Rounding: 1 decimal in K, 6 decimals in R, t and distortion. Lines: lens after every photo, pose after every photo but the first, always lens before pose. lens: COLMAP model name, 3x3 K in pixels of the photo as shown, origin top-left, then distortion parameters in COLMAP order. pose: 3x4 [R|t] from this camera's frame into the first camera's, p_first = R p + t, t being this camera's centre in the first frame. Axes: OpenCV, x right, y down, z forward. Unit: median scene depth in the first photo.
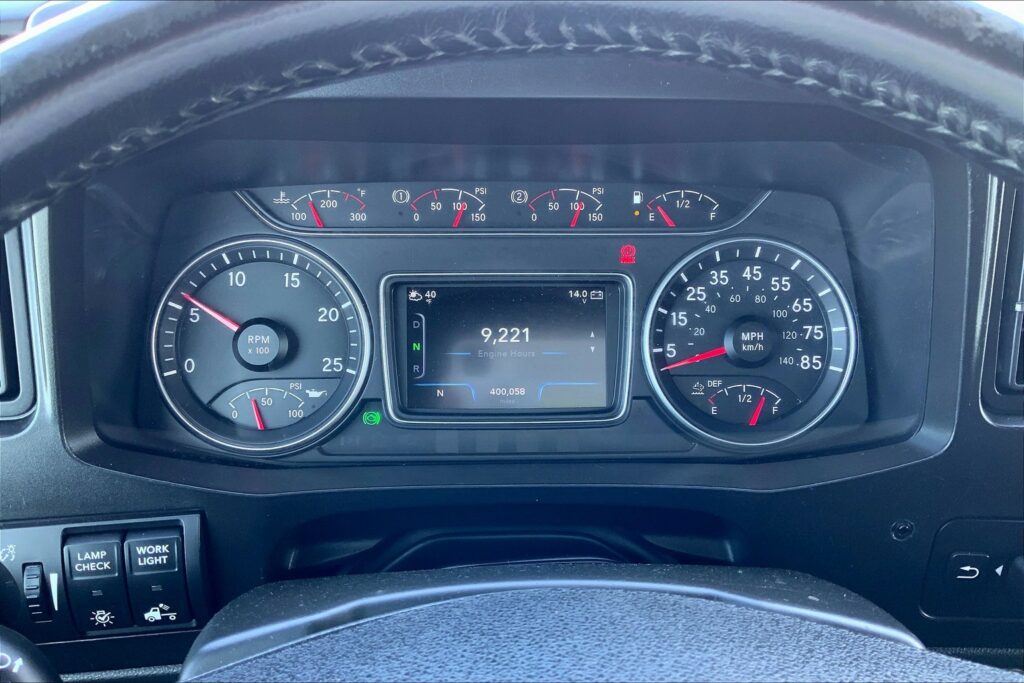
lens RADIAL K [[864.7, 0, 519.6], [0, 864.7, 340.1], [0, 0, 1]] dist [0.100857, -0.191714]
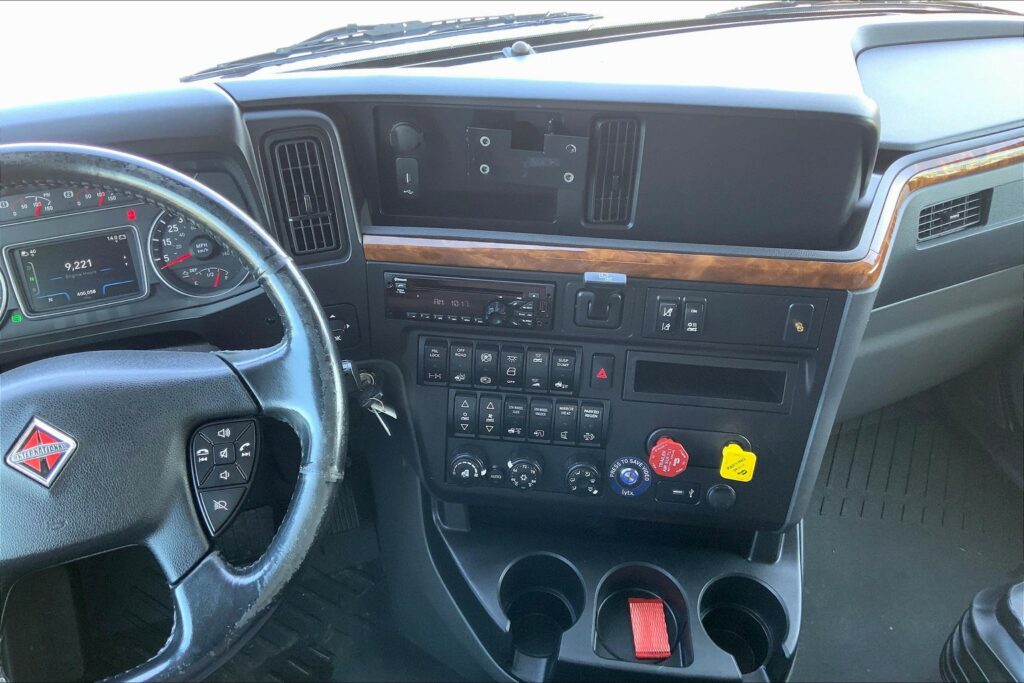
lens RADIAL K [[864.7, 0, 520.7], [0, 864.7, 338.3], [0, 0, 1]] dist [0.100857, -0.191714]
pose [[0.957468, -0.195830, 0.211908, 0.499889], [0.162439, 0.972816, 0.165055, -0.009093], [-0.238470, -0.123613, 0.963251, -1.205140]]
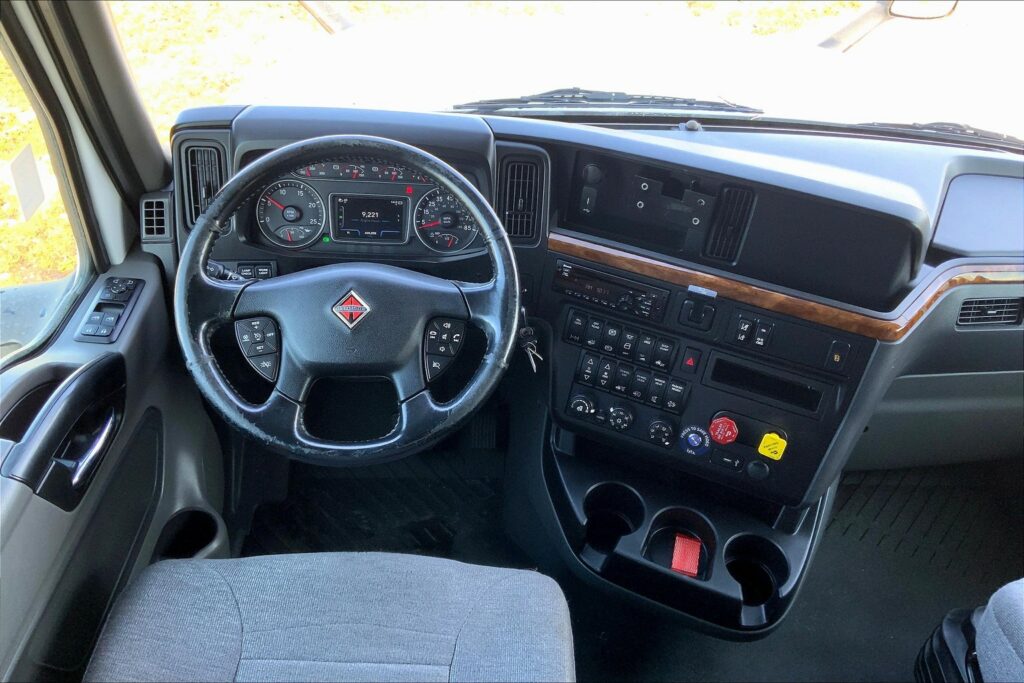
lens RADIAL K [[864.7, 0, 511.5], [0, 864.7, 343.8], [0, 0, 1]] dist [0.100857, -0.191714]
pose [[0.998739, 0.036438, 0.034542, 0.400408], [-0.040397, 0.991724, 0.121869, 0.053634], [-0.029816, -0.123111, 0.991945, -2.161794]]
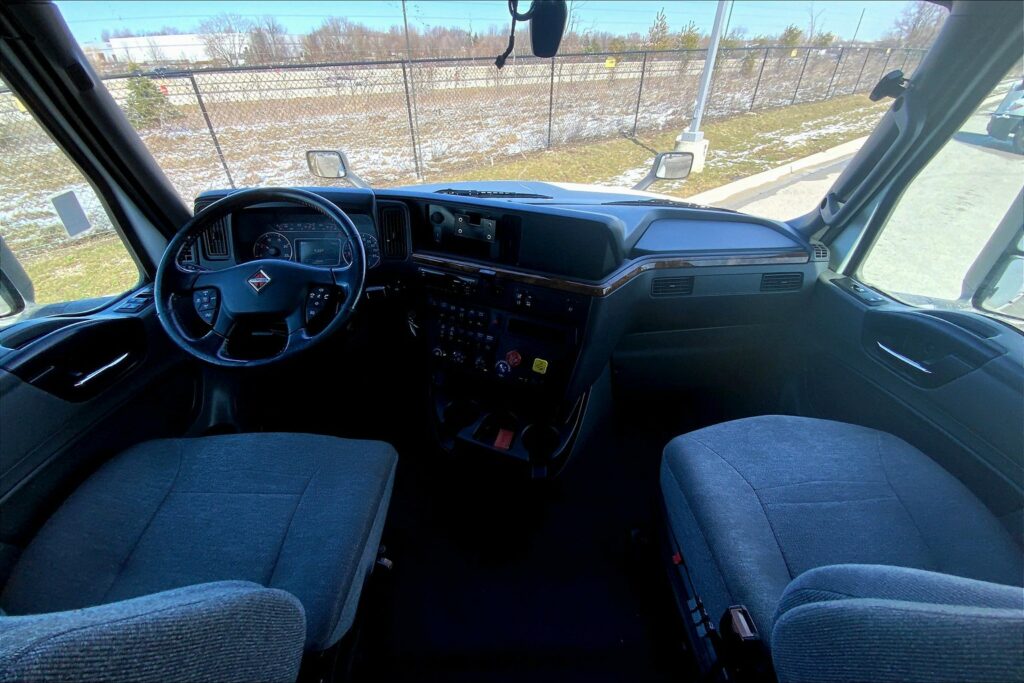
lens RADIAL K [[420.6, 0, 526.3], [0, 420.6, 344.9], [0, 0, 1]] dist [0.001141, -0.000101]
pose [[0.999957, -0.001837, 0.009044, 1.270981], [0.001674, 0.999838, 0.017934, 0.544810], [-0.009075, -0.017918, 0.999798, -1.706857]]
